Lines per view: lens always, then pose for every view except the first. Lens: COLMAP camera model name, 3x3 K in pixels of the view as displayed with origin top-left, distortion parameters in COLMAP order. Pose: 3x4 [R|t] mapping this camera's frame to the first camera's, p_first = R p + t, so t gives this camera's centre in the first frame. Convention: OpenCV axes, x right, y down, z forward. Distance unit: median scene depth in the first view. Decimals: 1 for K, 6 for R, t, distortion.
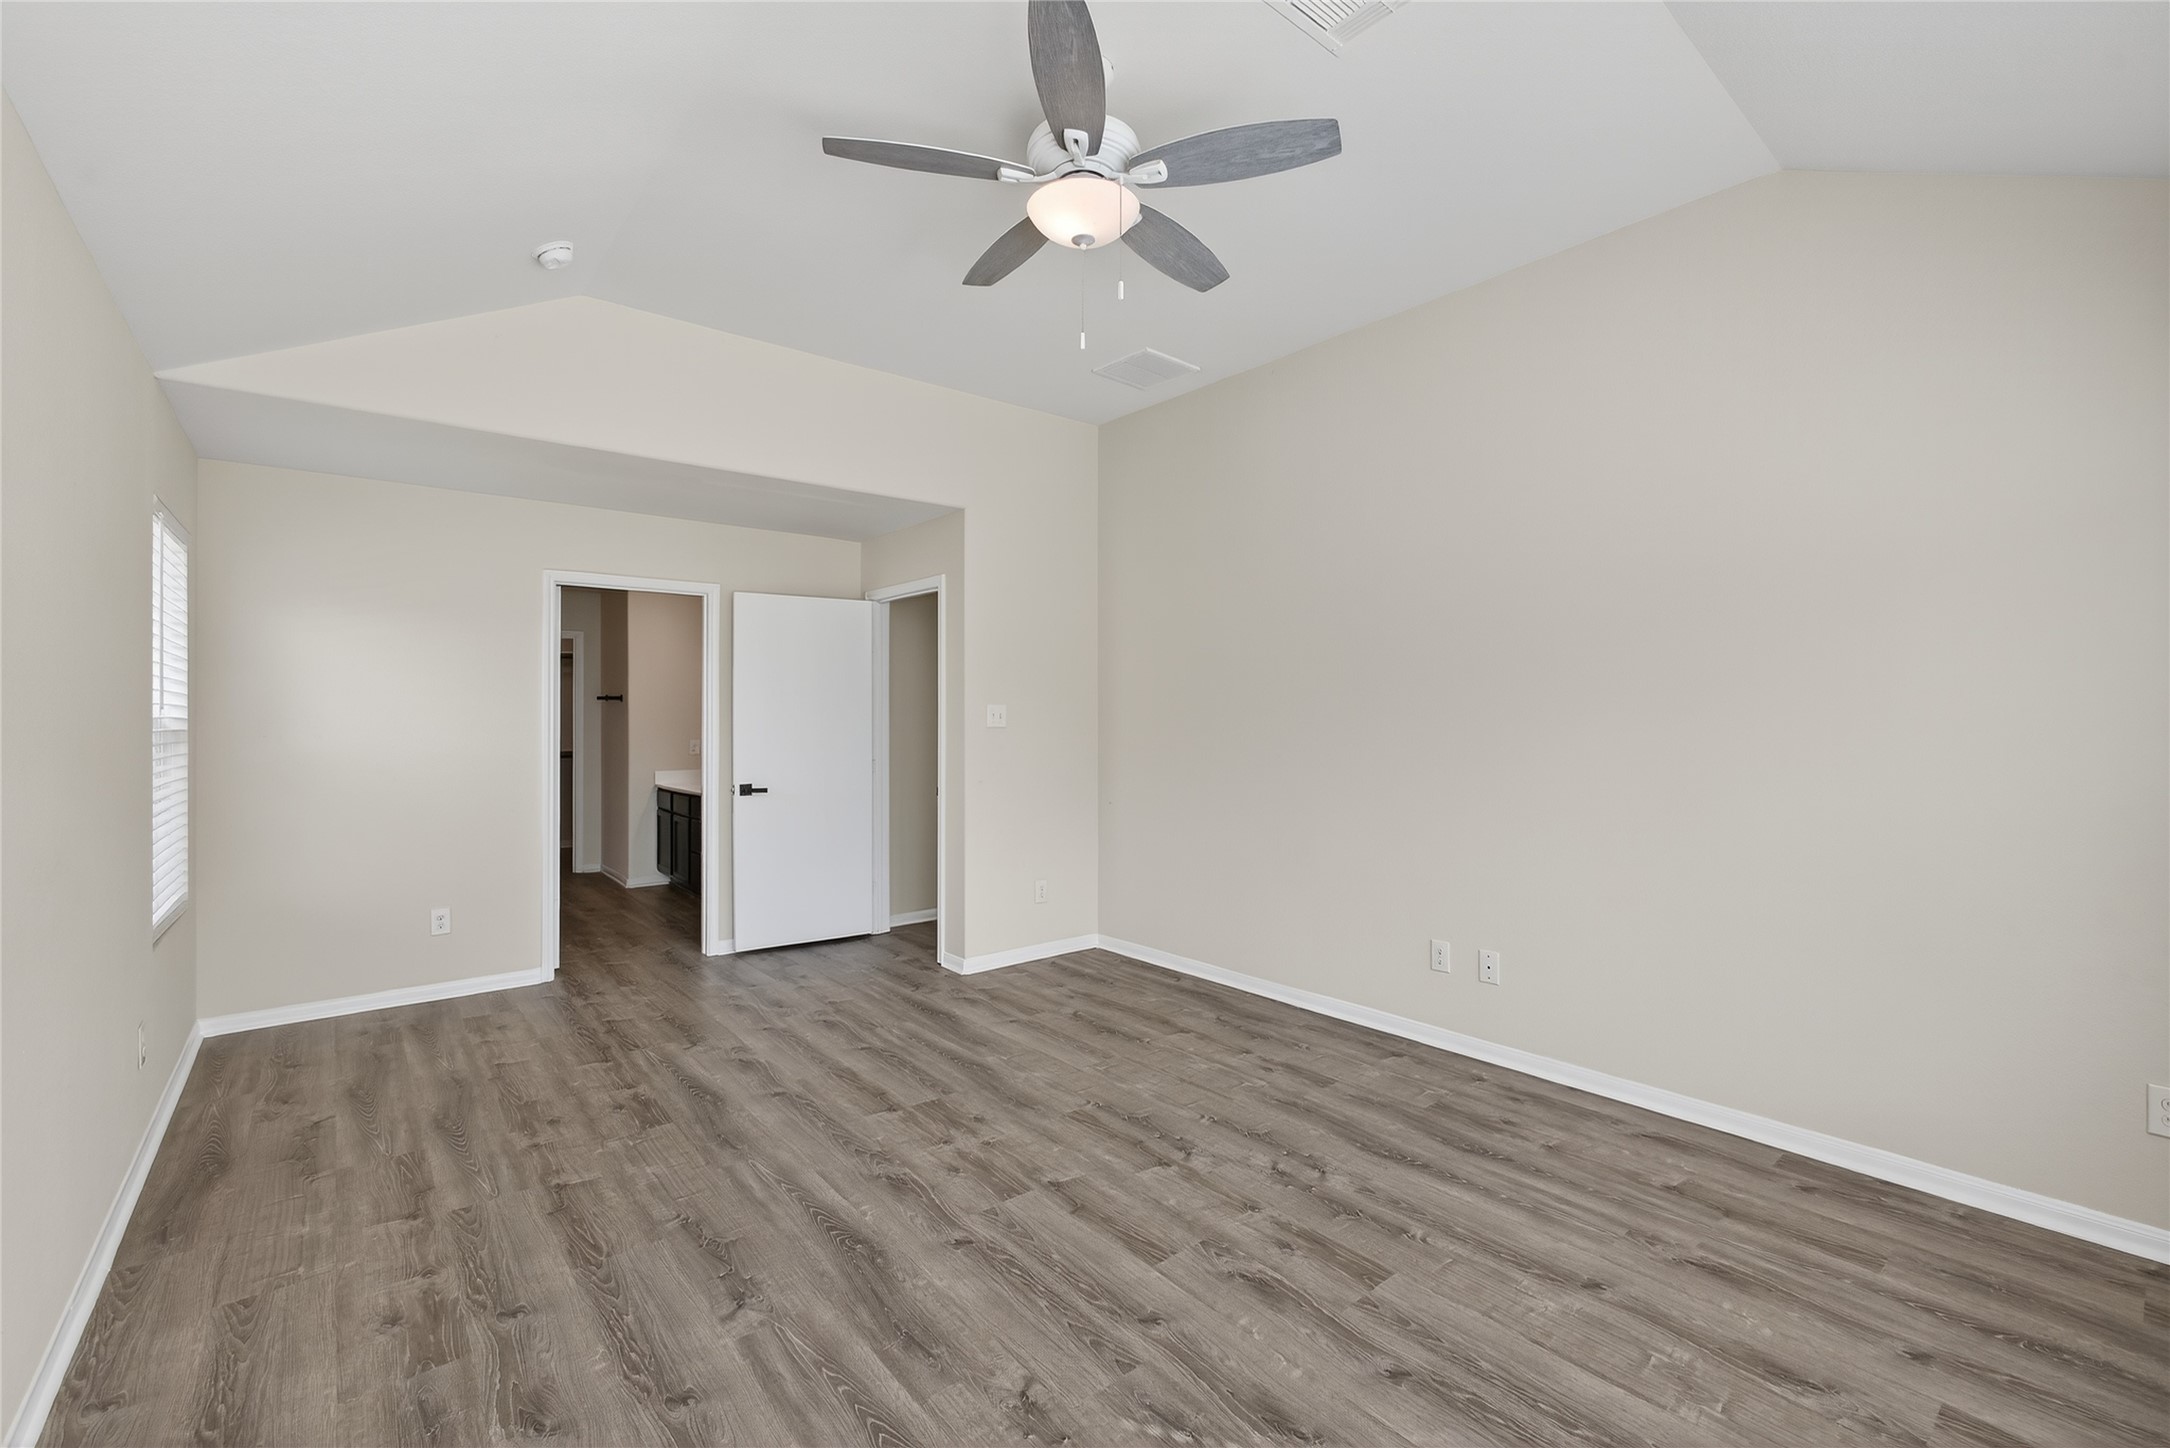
lens RADIAL K [[934.6, 0, 1095.5], [0, 934.6, 730.1], [0, 0, 1]] dist [-0.007435, 0.003719]
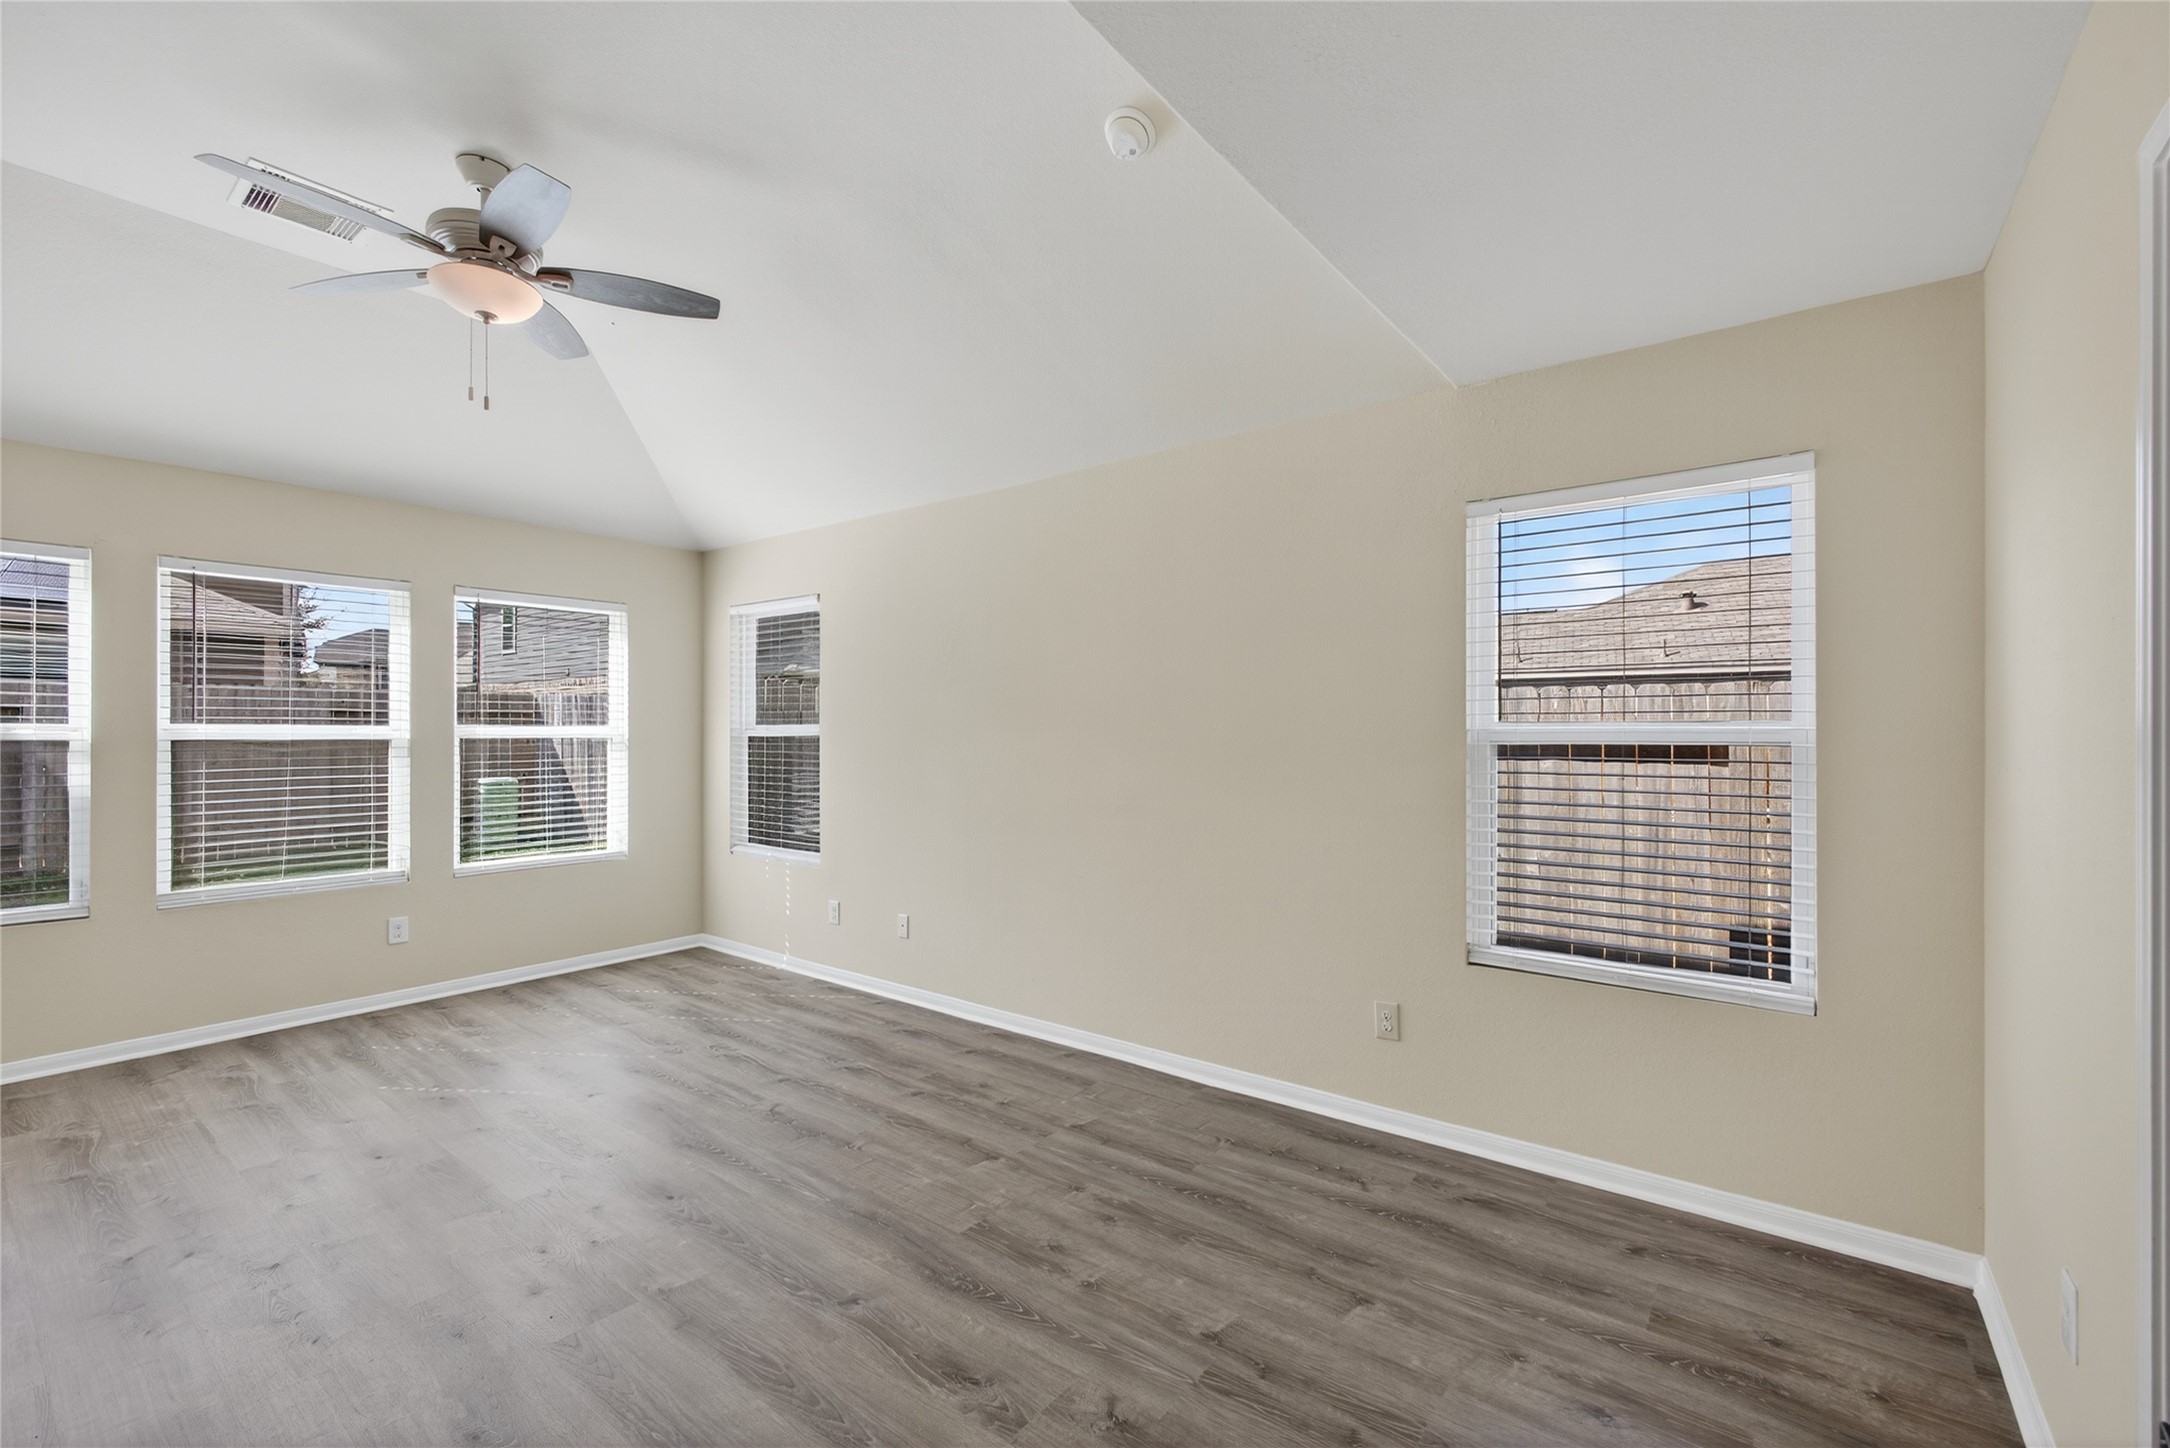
lens RADIAL K [[934.6, 0, 1095.7], [0, 934.6, 727.2], [0, 0, 1]] dist [-0.007435, 0.003719]
pose [[-0.977097, 0.003642, -0.212765, -0.386564], [0.001210, 0.999932, 0.011561, -0.023432], [0.212793, 0.011038, -0.977035, 1.748980]]
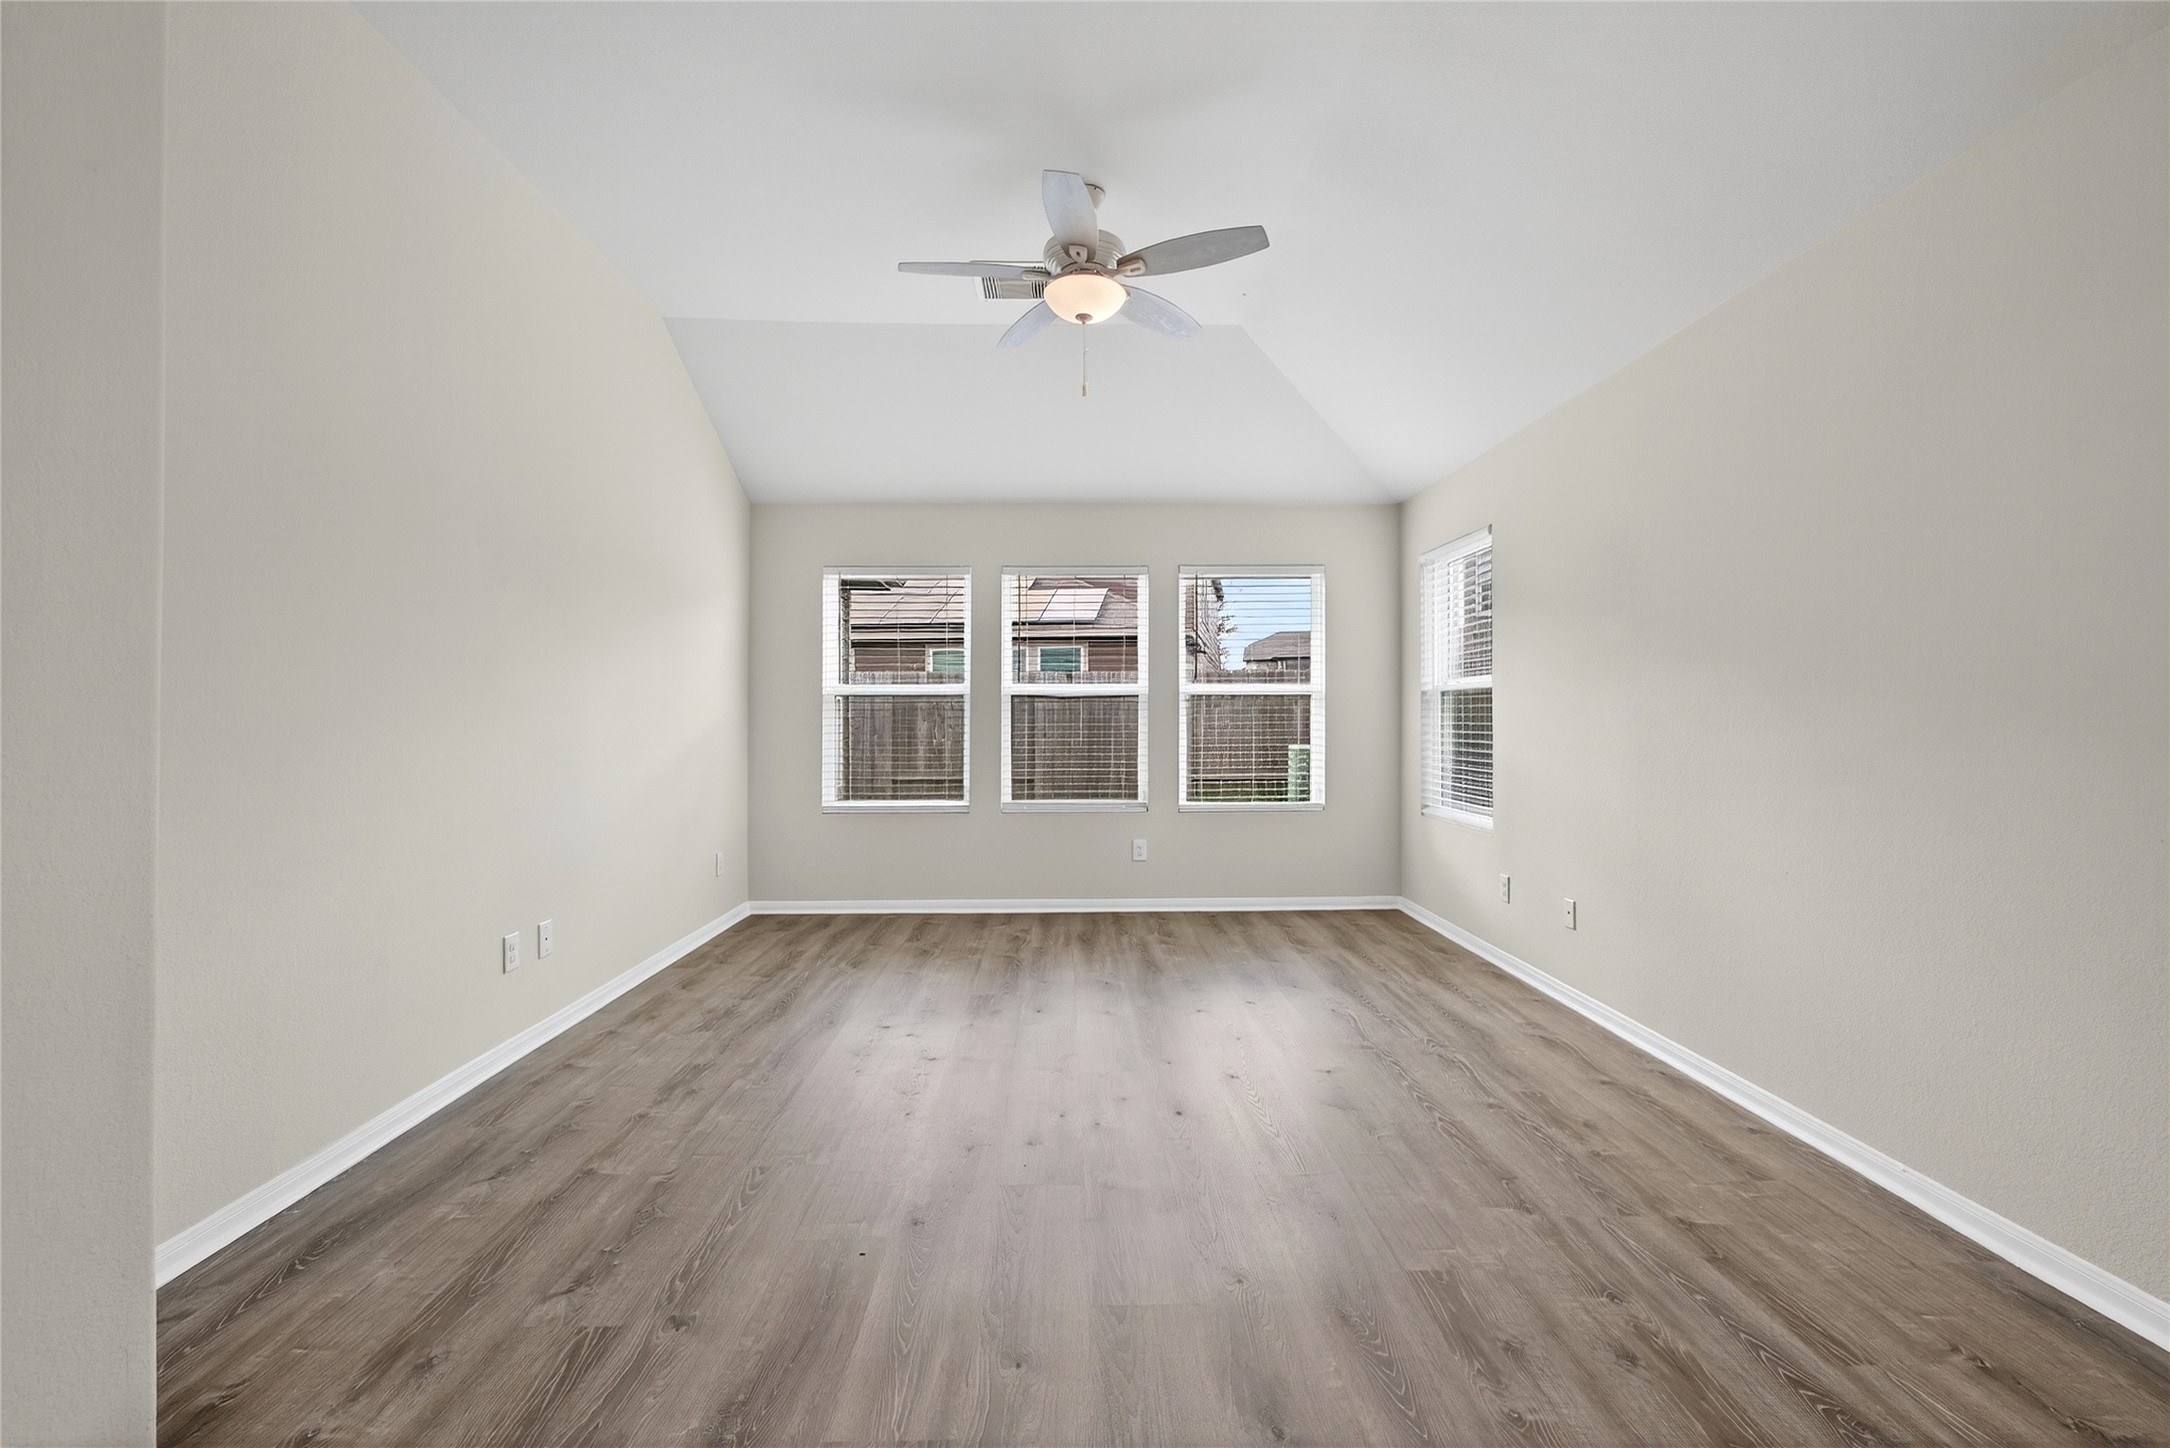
lens RADIAL K [[934.6, 0, 1068.8], [0, 934.6, 710.0], [0, 0, 1]] dist [-0.007435, 0.003719]
pose [[-0.775831, 0.008763, 0.630880, -0.657403], [0.012950, 0.999914, 0.002036, 0.033873], [-0.630808, 0.009750, -0.775877, 1.582294]]
